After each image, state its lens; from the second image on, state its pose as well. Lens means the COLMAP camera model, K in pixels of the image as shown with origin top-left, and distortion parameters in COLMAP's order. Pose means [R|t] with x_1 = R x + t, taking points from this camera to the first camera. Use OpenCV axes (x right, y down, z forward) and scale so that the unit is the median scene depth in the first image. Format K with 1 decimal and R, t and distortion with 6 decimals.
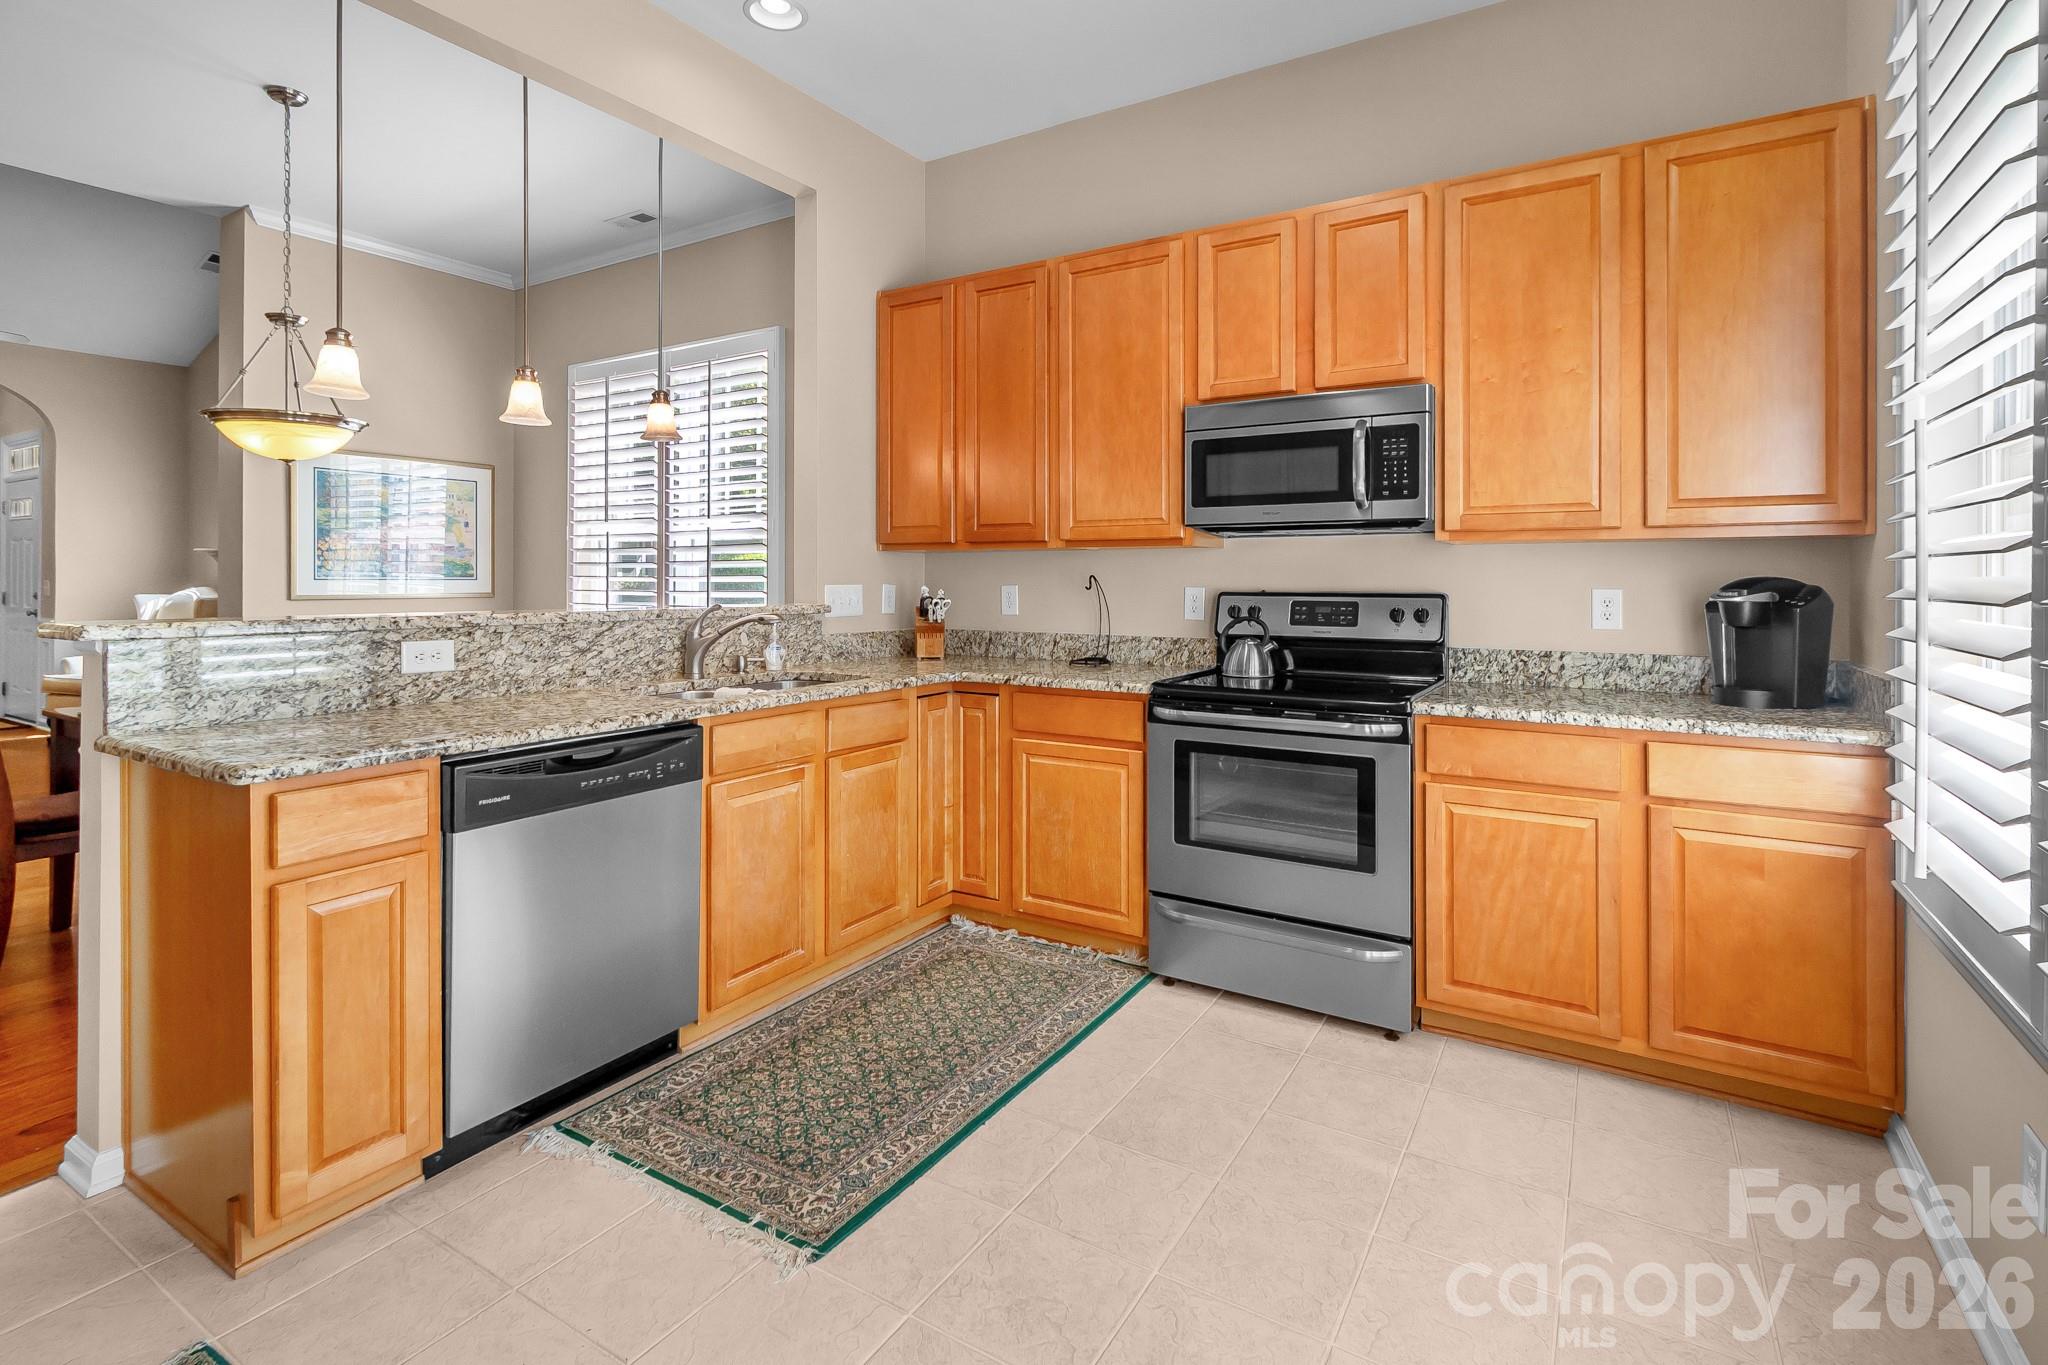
lens RADIAL K [[952.4, 0, 1022.8], [0, 952.4, 580.2], [0, 0, 1]] dist [-0.001598, -0.000036]
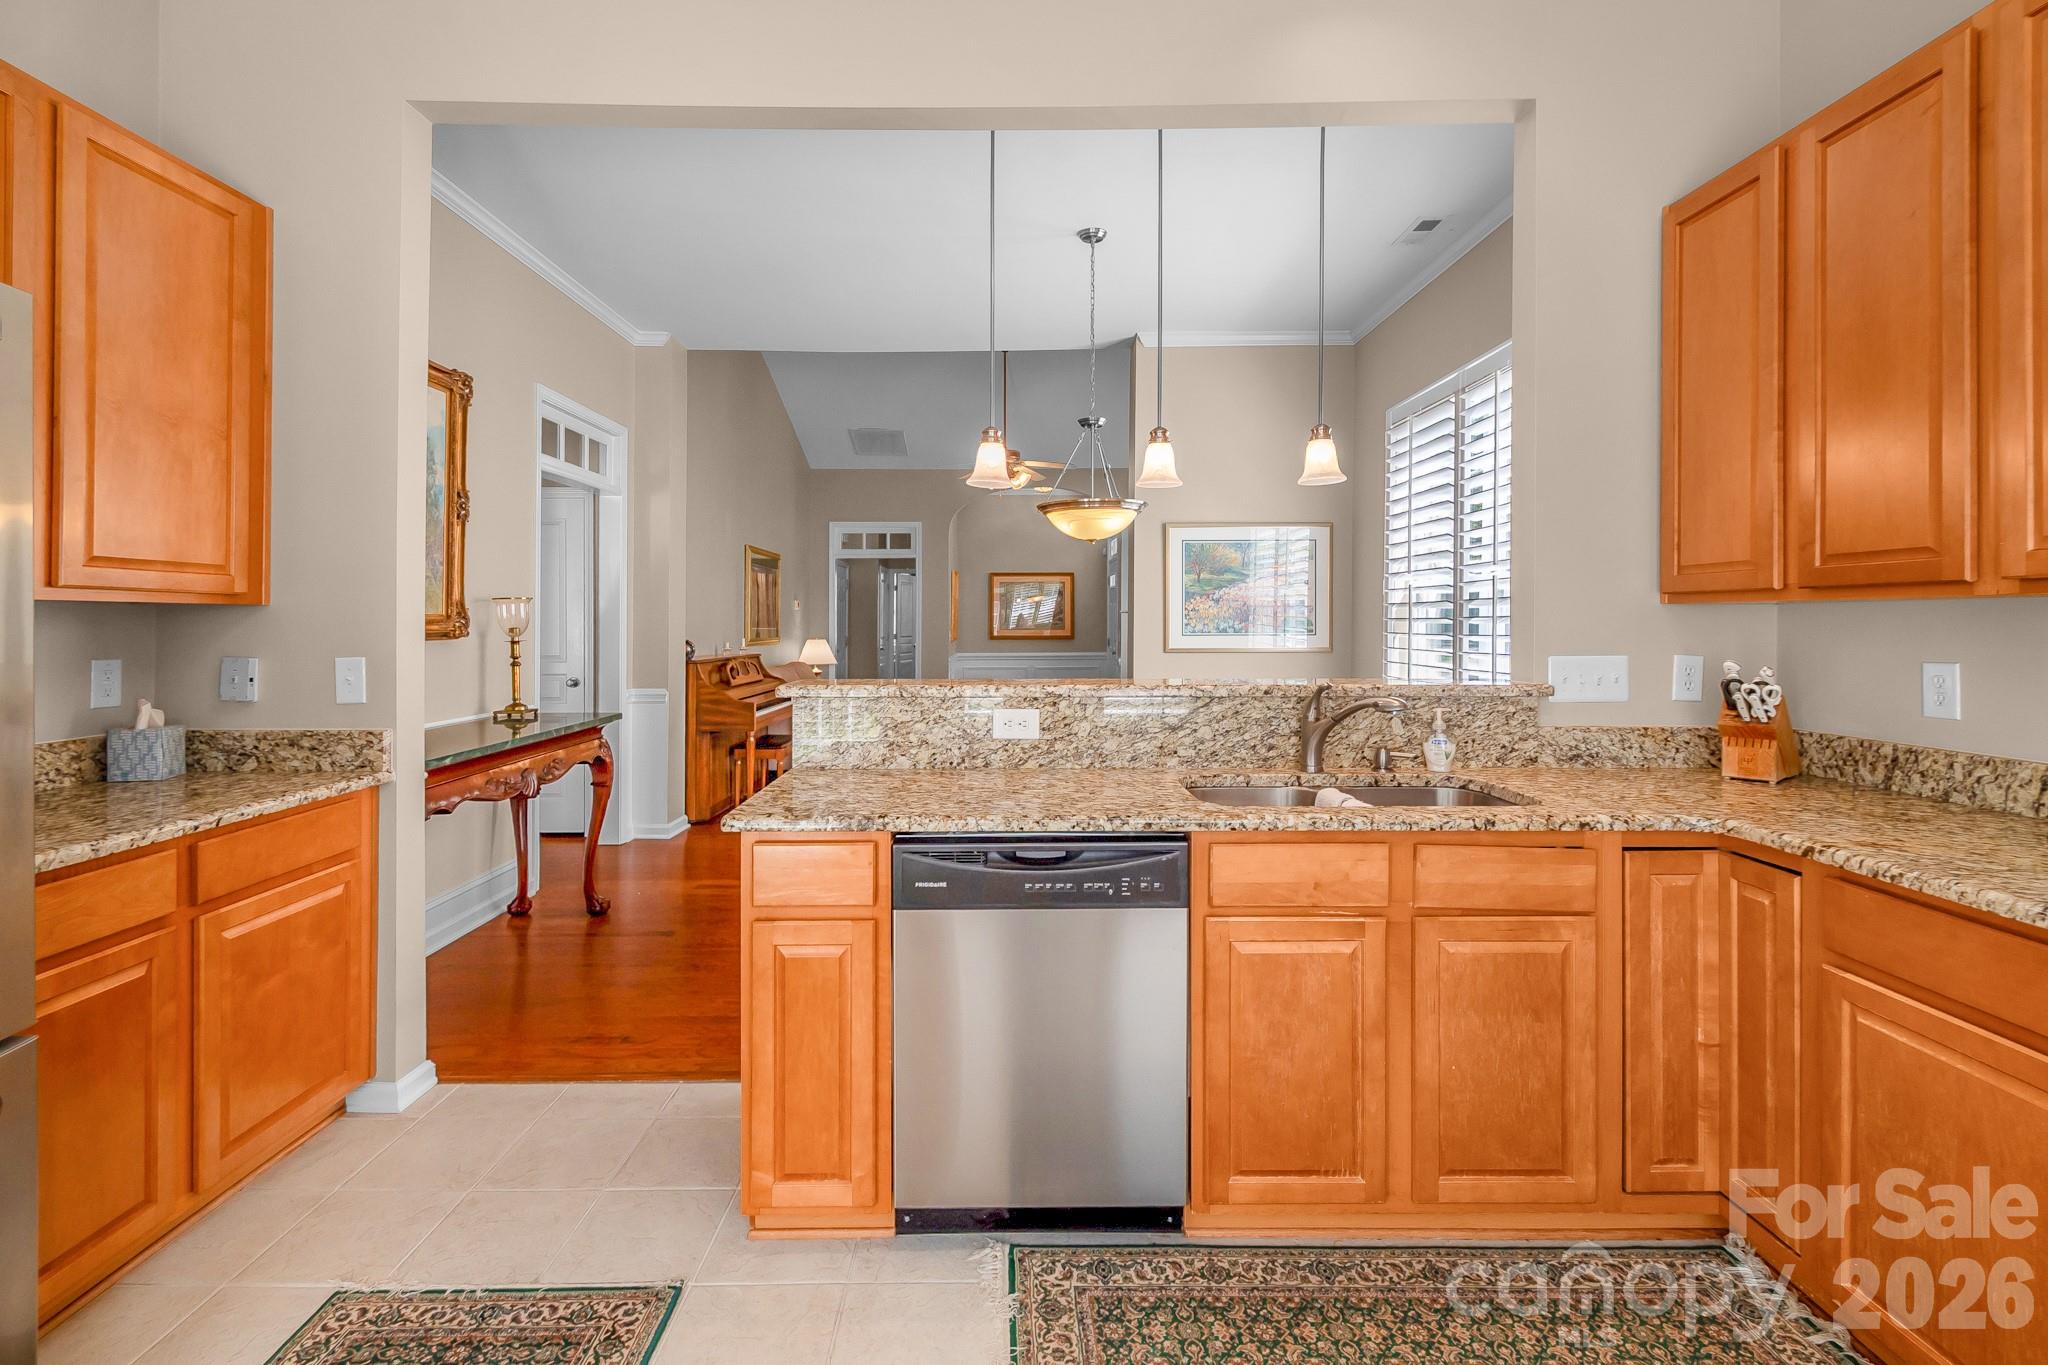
lens RADIAL K [[921.1, 0, 1029.2], [0, 921.1, 624.5], [0, 0, 1]] dist [0.002901, 0.000181]
pose [[0.530812, -0.003279, -0.847483, 0.212608], [0.004588, 0.999989, -0.000996, -0.024636], [0.847477, -0.003359, 0.530821, 0.407817]]
